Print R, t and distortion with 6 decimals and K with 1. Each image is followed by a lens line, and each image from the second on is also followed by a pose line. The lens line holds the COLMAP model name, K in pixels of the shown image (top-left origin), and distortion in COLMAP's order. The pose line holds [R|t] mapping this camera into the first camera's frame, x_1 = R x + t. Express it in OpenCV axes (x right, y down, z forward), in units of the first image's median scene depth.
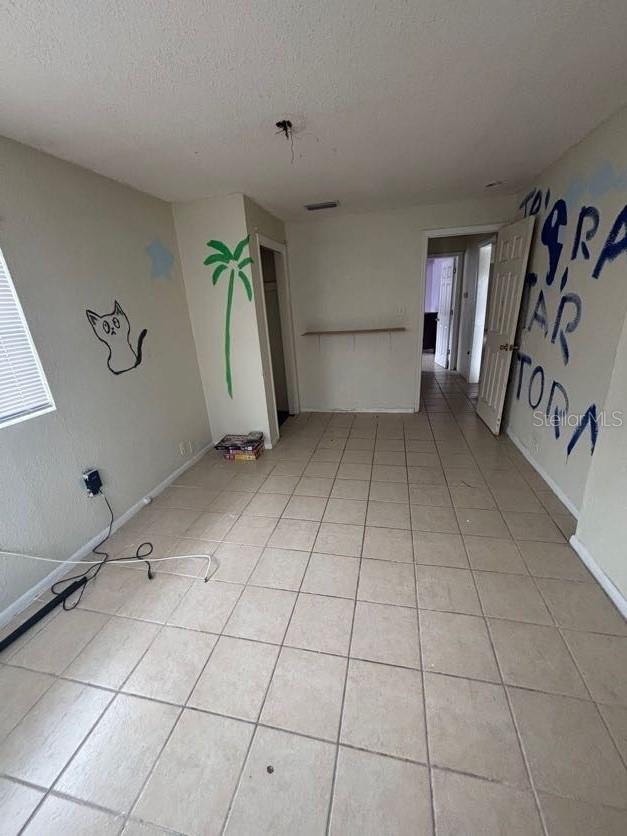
lens RADIAL K [[339.6, 0, 317.6], [0, 339.6, 414.9], [0, 0, 1]] dist [0.001050, 0.001114]
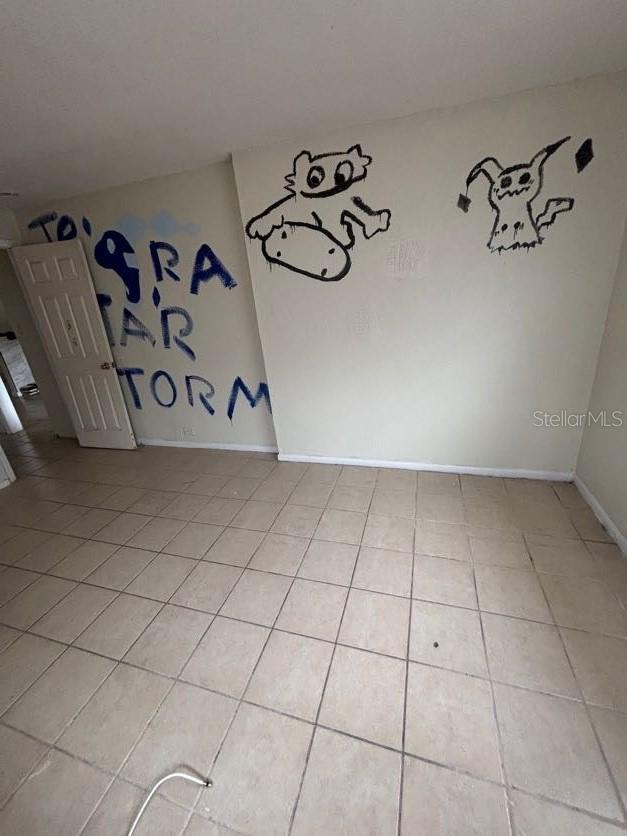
lens RADIAL K [[339.6, 0, 313.7], [0, 339.6, 413.3], [0, 0, 1]] dist [0.001050, 0.001114]
pose [[0.088599, -0.298017, 0.950440, -0.528116], [0.400389, 0.884365, 0.239975, -0.096962], [-0.912052, 0.359284, 0.197677, 0.401812]]
